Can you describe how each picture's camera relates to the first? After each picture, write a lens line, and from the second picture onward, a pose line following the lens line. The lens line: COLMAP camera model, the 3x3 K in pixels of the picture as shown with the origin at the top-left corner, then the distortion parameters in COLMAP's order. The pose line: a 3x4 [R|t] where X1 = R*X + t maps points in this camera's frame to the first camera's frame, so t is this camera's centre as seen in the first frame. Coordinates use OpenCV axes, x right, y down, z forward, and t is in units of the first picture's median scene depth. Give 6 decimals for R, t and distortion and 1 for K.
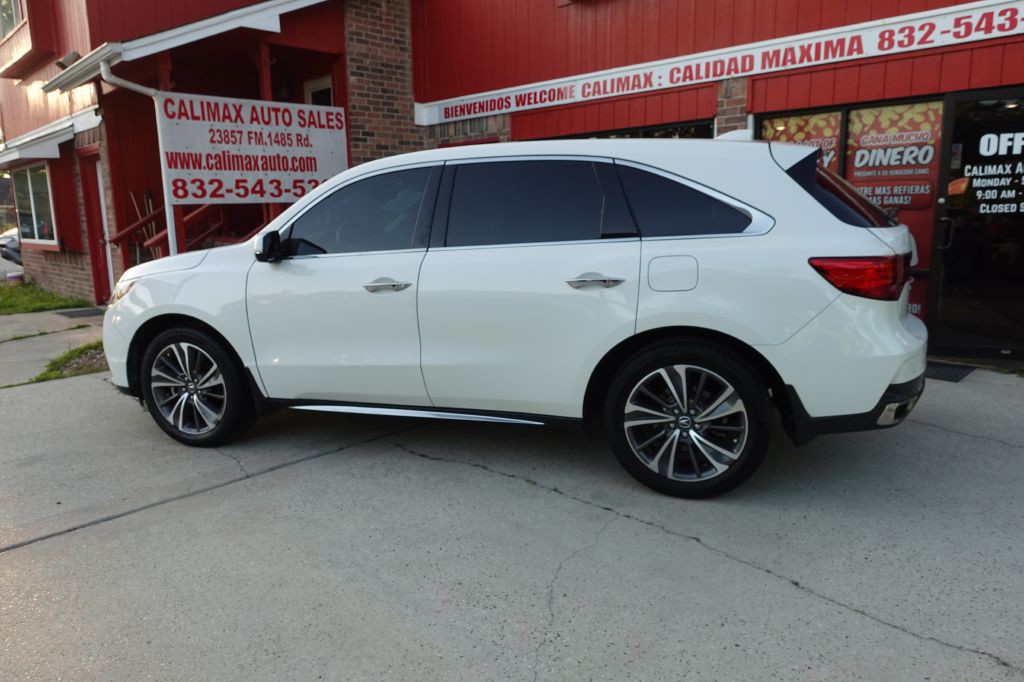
lens RADIAL K [[706.0, 0, 513.4], [0, 706.0, 337.6], [0, 0, 1]] dist [-0.000706, -0.000047]
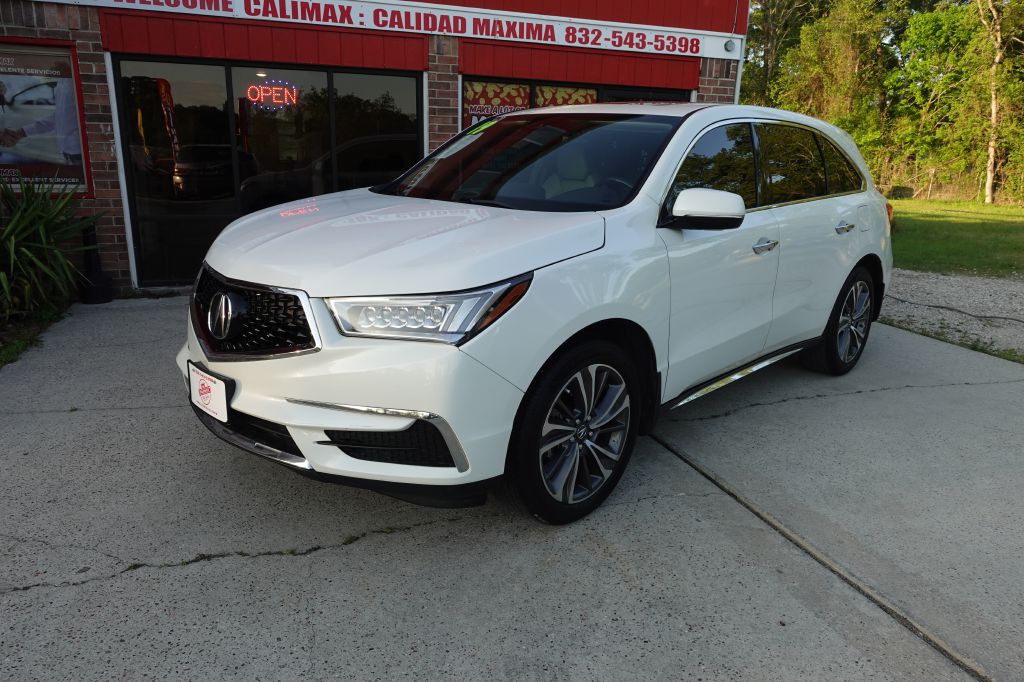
lens RADIAL K [[706.0, 0, 514.3], [0, 706.0, 342.5], [0, 0, 1]] dist [-0.000706, -0.000047]
pose [[0.422368, -0.197373, 0.884675, -0.743286], [0.131940, 0.978997, 0.155424, -0.085435], [-0.896770, 0.051078, 0.439539, 0.545149]]
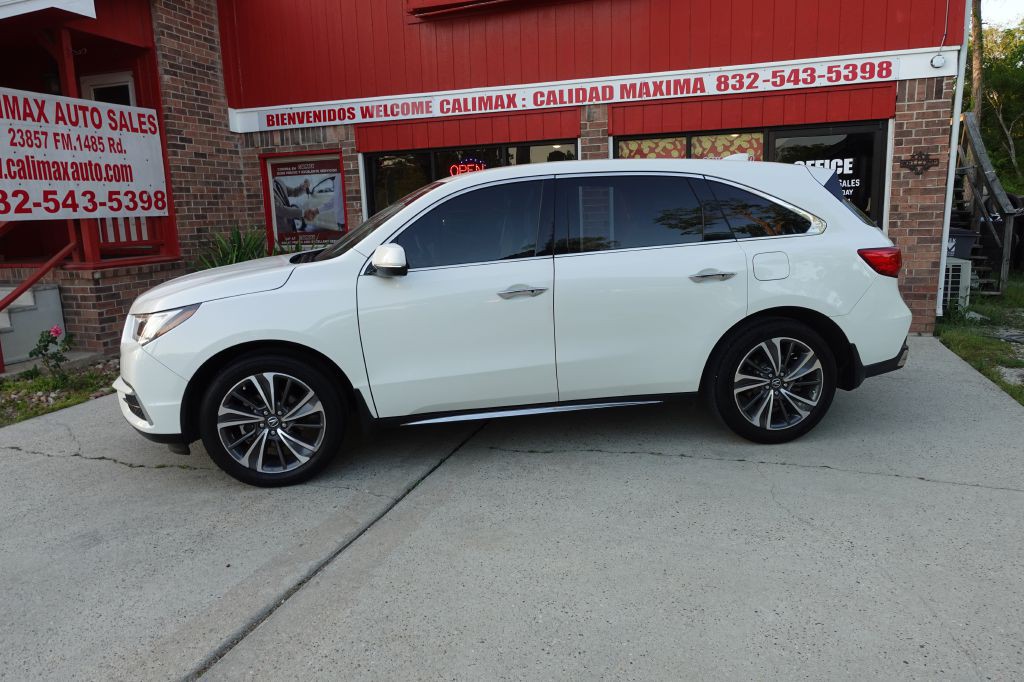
lens RADIAL K [[706.0, 0, 515.1], [0, 706.0, 343.9], [0, 0, 1]] dist [-0.000706, -0.000047]
pose [[0.890477, -0.093282, 0.445364, -0.407547], [0.097066, 0.995174, 0.014361, -0.007793], [-0.444555, 0.030441, 0.895234, 0.039371]]
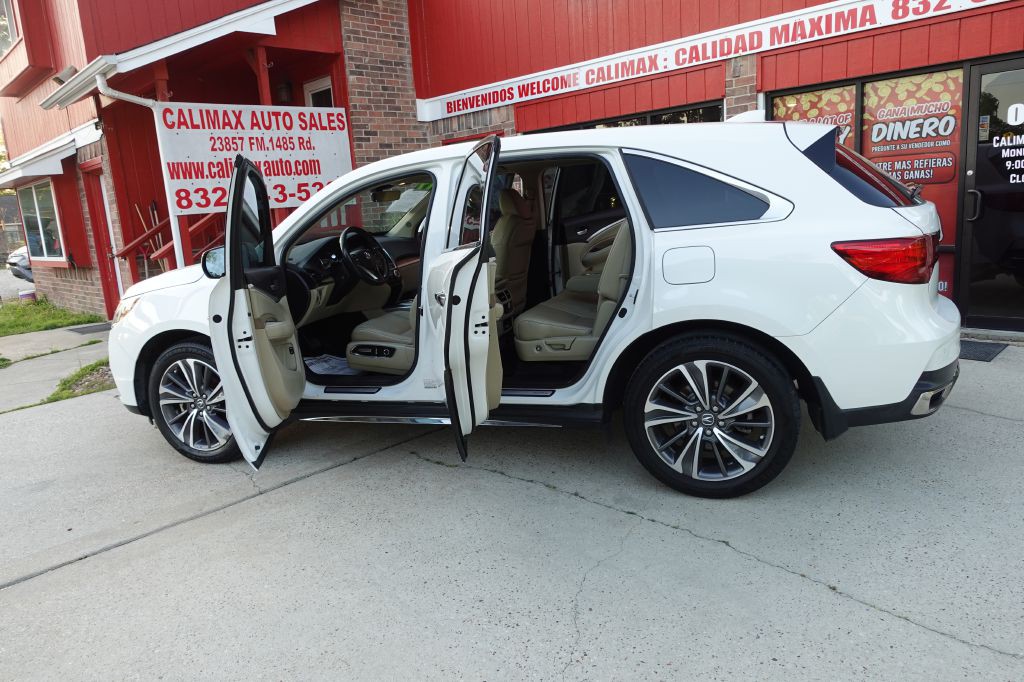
lens RADIAL K [[706.0, 0, 514.4], [0, 706.0, 342.4], [0, 0, 1]] dist [-0.000706, -0.000047]
pose [[0.998734, -0.045816, -0.020779, 0.002942], [0.046183, 0.998779, 0.017539, -0.007968], [0.019950, -0.018477, 0.999630, 0.021083]]
